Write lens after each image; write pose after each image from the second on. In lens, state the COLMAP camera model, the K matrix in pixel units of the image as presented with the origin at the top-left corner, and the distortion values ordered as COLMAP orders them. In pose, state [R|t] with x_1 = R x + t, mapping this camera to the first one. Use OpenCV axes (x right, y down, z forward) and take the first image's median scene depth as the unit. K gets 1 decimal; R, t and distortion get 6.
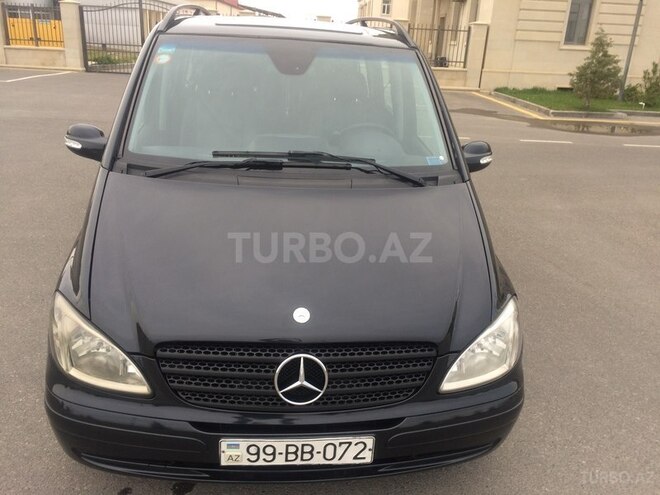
lens RADIAL K [[575.4, 0, 325.8], [0, 575.4, 245.5], [0, 0, 1]] dist [0.080215, -0.111956]
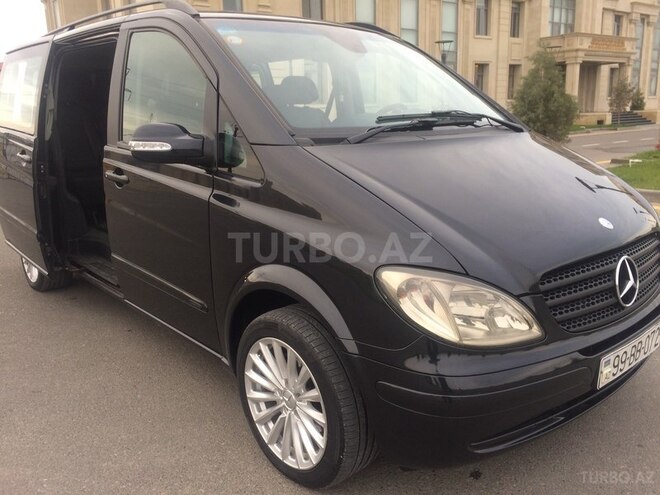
lens RADIAL K [[575.4, 0, 325.8], [0, 575.4, 245.5], [0, 0, 1]] dist [0.080215, -0.111956]
pose [[0.803658, -0.201702, 0.559867, -0.987952], [0.269699, 0.962091, -0.040527, 0.061196], [-0.530468, 0.183566, 0.827591, 0.373619]]
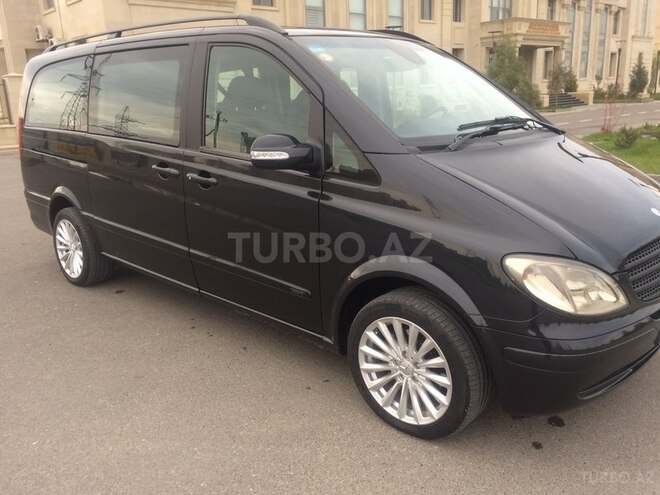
lens RADIAL K [[575.4, 0, 325.8], [0, 575.4, 245.5], [0, 0, 1]] dist [0.080215, -0.111956]
pose [[0.736559, -0.244553, 0.630614, -1.343469], [0.301989, 0.953161, 0.016914, -0.050764], [-0.605214, 0.177980, 0.775912, 0.416598]]
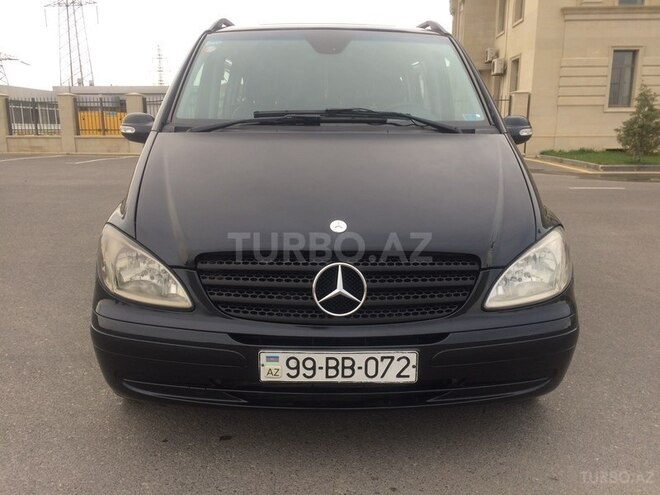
lens RADIAL K [[575.4, 0, 325.8], [0, 575.4, 245.5], [0, 0, 1]] dist [0.080215, -0.111956]
pose [[0.995690, -0.034177, -0.086219, 0.019990], [0.020811, 0.988252, -0.151409, 0.286050], [0.090381, 0.148962, 0.984704, 0.014806]]
